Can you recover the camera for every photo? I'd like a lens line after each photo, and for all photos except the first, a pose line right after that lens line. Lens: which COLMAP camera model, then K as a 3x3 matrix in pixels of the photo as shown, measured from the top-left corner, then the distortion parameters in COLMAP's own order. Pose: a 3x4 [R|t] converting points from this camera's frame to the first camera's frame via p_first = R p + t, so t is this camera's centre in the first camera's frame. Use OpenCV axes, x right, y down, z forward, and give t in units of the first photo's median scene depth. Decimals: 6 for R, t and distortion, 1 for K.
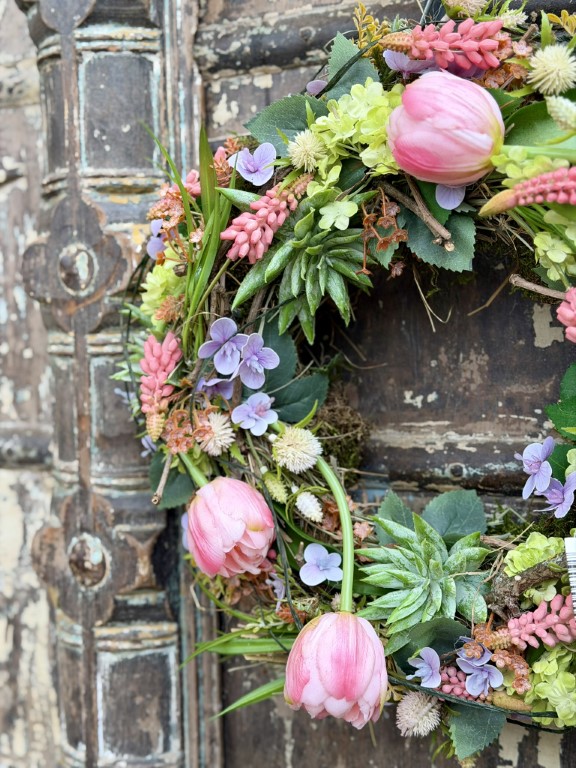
lens RADIAL K [[1081.2, 0, 287.8], [0, 1081.2, 382.9], [0, 0, 1]] dist [0.142662, 0.000000]
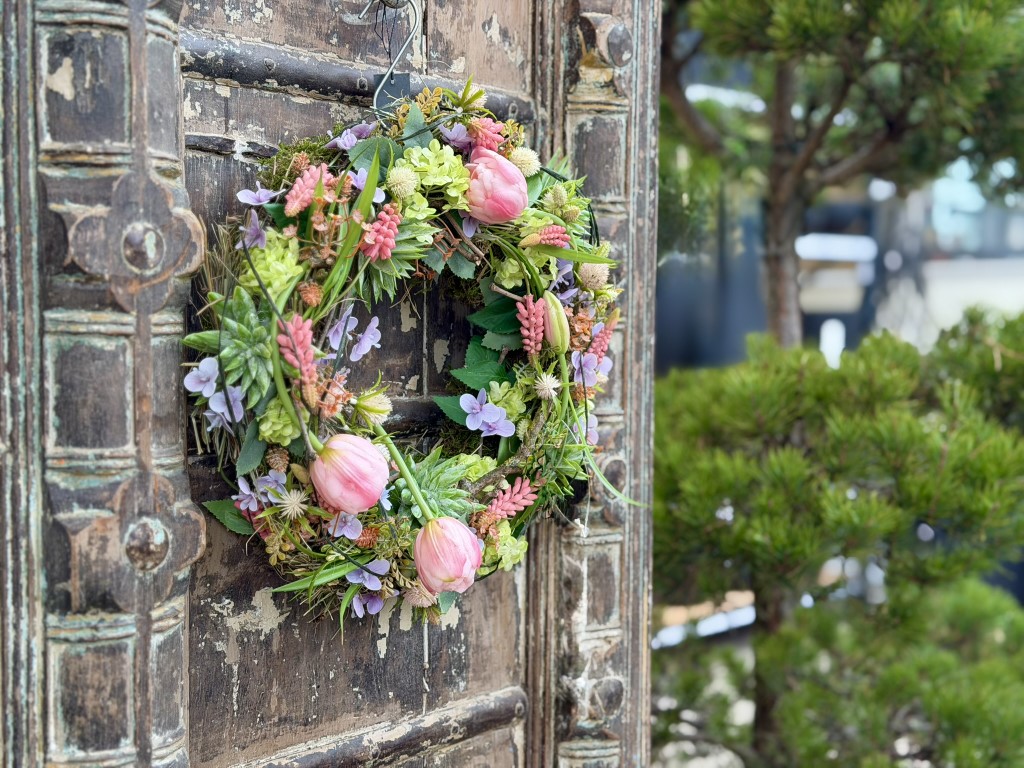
lens RADIAL K [[1441.6, 0, 511.7], [0, 1441.6, 385.5], [0, 0, 1]] dist [0.142662, 0.000000]
pose [[0.260494, -0.021986, 0.965225, -1.373474], [0.041356, 0.999077, 0.011596, 0.018622], [-0.964589, 0.036898, 0.261163, 0.336846]]
